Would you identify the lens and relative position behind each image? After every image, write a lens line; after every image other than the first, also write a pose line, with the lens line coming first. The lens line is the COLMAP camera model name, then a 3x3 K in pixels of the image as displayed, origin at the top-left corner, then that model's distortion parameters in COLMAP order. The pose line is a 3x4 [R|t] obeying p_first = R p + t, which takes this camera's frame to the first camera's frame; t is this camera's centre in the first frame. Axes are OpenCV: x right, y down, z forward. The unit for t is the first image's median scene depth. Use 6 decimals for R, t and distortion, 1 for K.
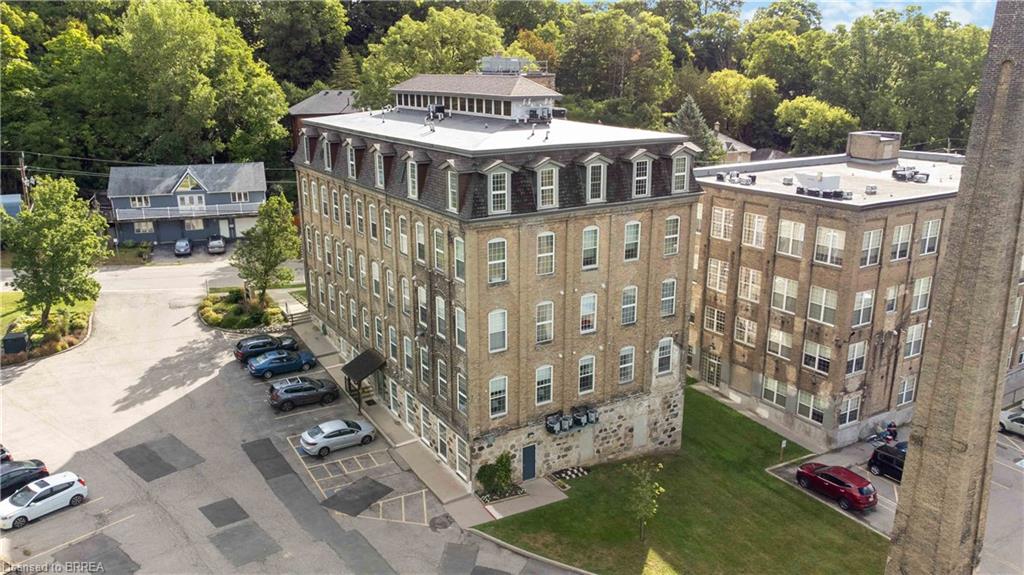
lens RADIAL K [[761.7, 0, 513.2], [0, 761.7, 293.0], [0, 0, 1]] dist [0.037441, 0.026913]
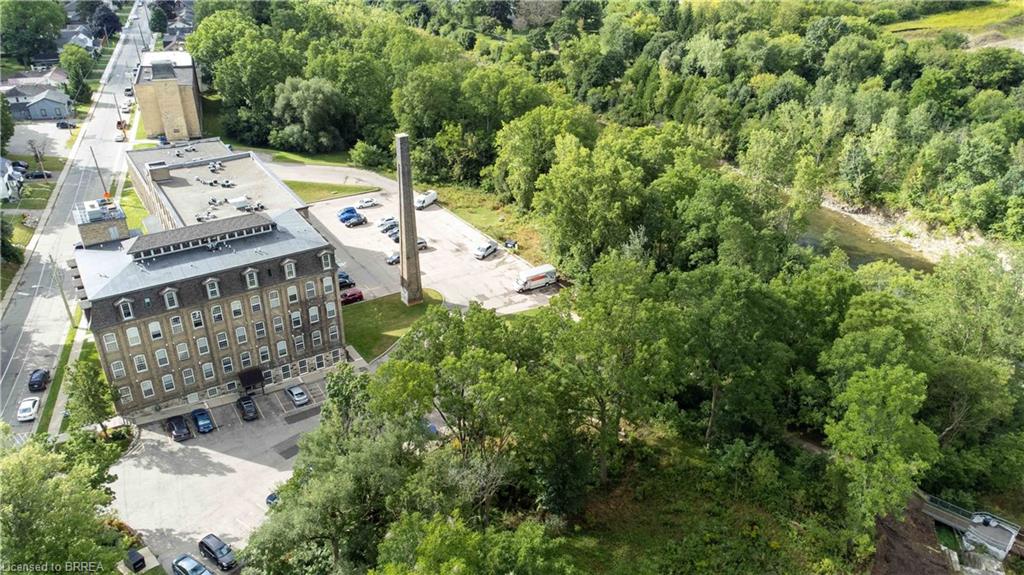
lens RADIAL K [[761.7, 0, 510.0], [0, 761.7, 287.9], [0, 0, 1]] dist [0.037441, 0.026913]
pose [[-0.017364, -0.478004, 0.878186, -2.093934], [0.272080, 0.842914, 0.464185, -0.948486], [-0.962118, 0.246997, 0.115420, 0.101200]]
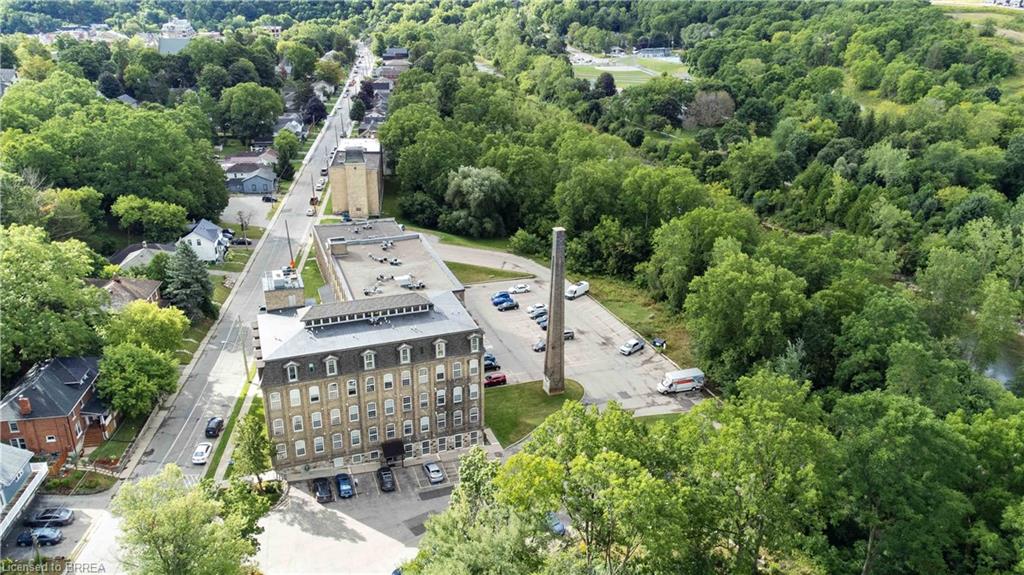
lens RADIAL K [[761.7, 0, 509.0], [0, 761.7, 287.1], [0, 0, 1]] dist [0.037441, 0.026913]
pose [[0.201219, -0.367693, 0.907917, -2.099304], [0.265449, 0.912661, 0.310783, -0.973587], [-0.942893, 0.178470, 0.281248, 0.077137]]
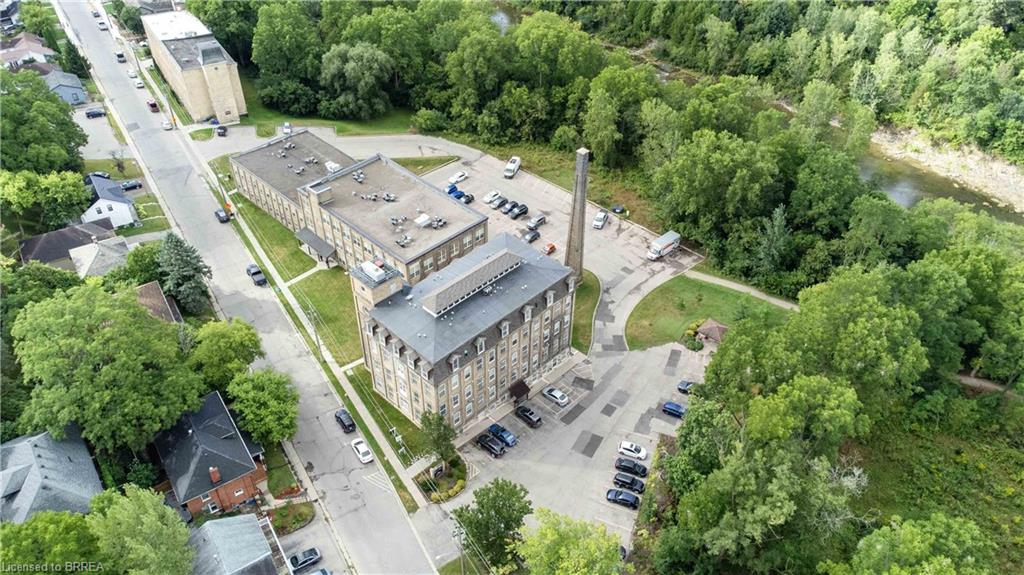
lens RADIAL K [[761.7, 0, 510.4], [0, 761.7, 287.6], [0, 0, 1]] dist [0.037441, 0.026913]
pose [[-0.236654, -0.619155, 0.748760, -1.990352], [0.265260, 0.700201, 0.662840, -1.907629], [-0.934683, 0.355480, -0.001469, 1.066404]]
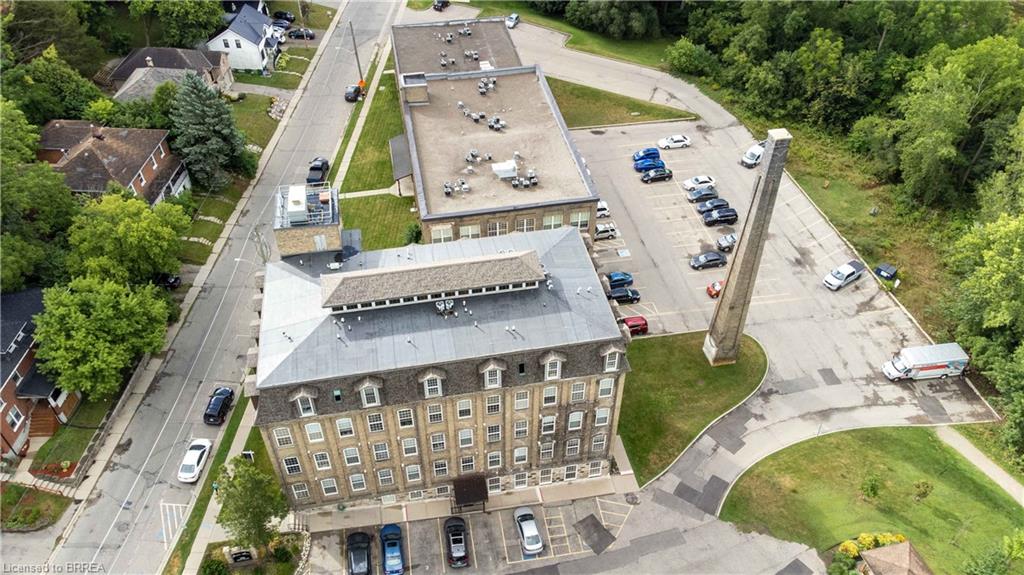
lens RADIAL K [[761.7, 0, 510.7], [0, 761.7, 287.6], [0, 0, 1]] dist [0.037441, 0.026913]
pose [[0.357569, -0.628235, 0.690989, -0.997286], [0.259932, 0.777619, 0.572489, -1.051311], [-0.896984, -0.025094, 0.441350, 0.424917]]
